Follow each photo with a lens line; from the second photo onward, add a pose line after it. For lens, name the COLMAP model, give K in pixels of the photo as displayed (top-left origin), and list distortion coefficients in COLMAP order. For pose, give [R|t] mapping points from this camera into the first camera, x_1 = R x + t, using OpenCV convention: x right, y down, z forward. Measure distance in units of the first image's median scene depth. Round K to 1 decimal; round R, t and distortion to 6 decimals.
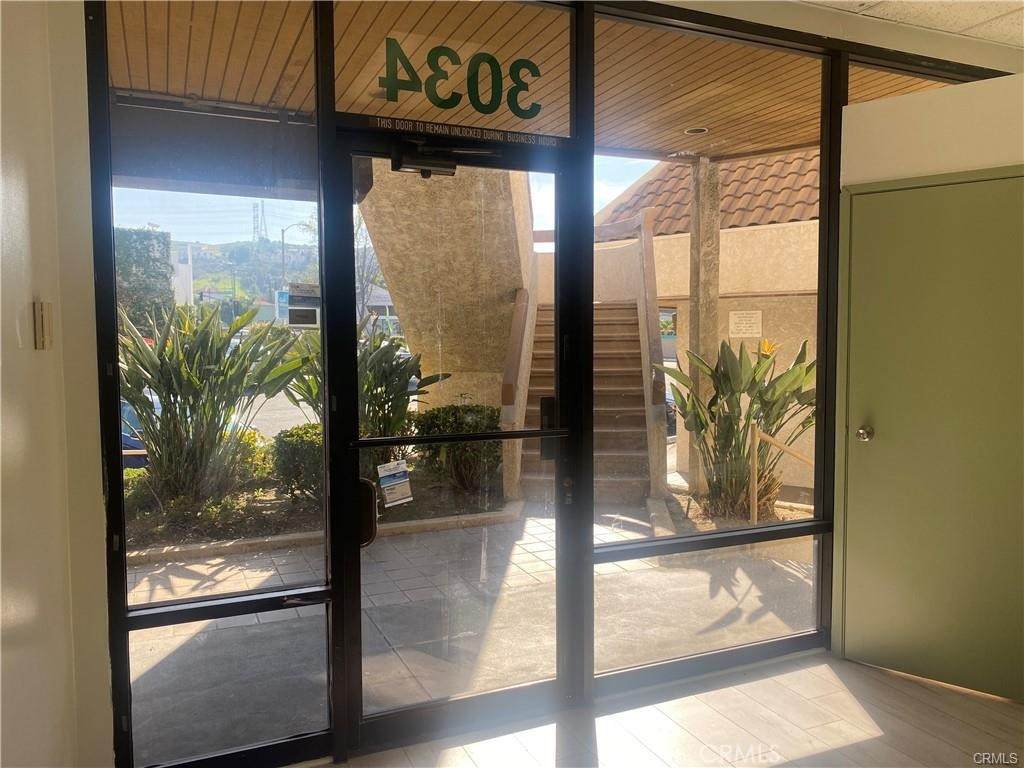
lens RADIAL K [[790.6, 0, 512.0], [0, 790.6, 384.0], [0, 0, 1]] dist [0.005190, 0.007645]
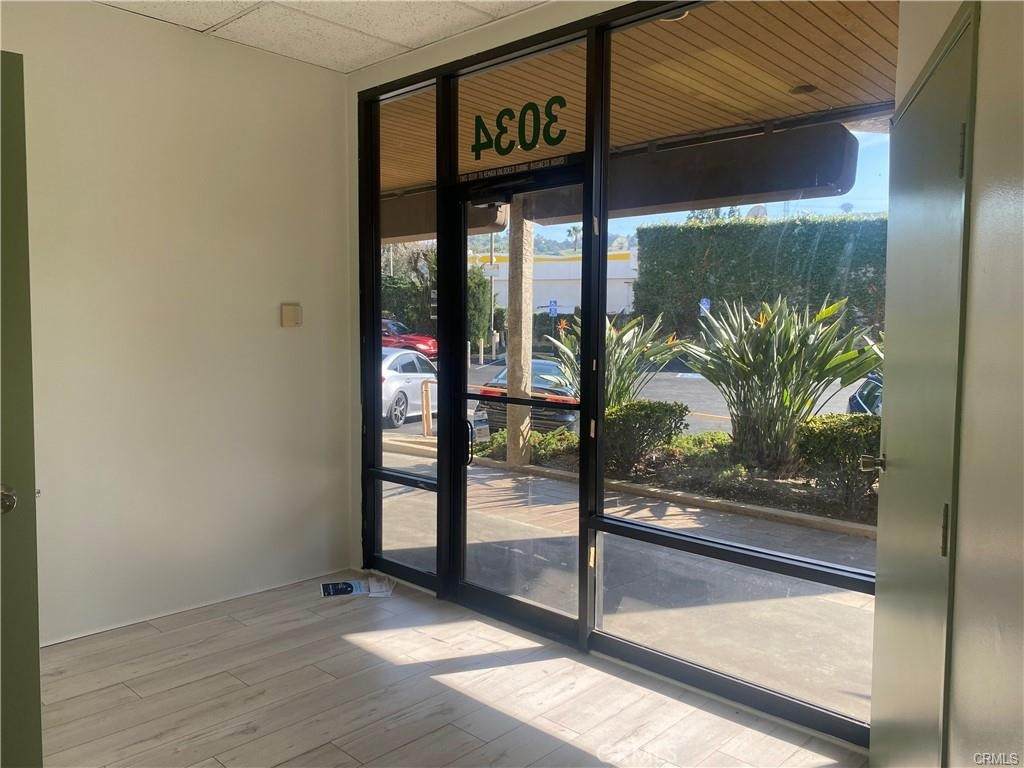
lens RADIAL K [[776.0, 0, 513.8], [0, 776.0, 387.5], [0, 0, 1]] dist [0.043959, -0.065586]
pose [[0.384866, 0.078025, -0.919668, 1.170207], [-0.065983, 0.996197, 0.056905, -0.028655], [0.920611, 0.038782, 0.388551, 0.509307]]
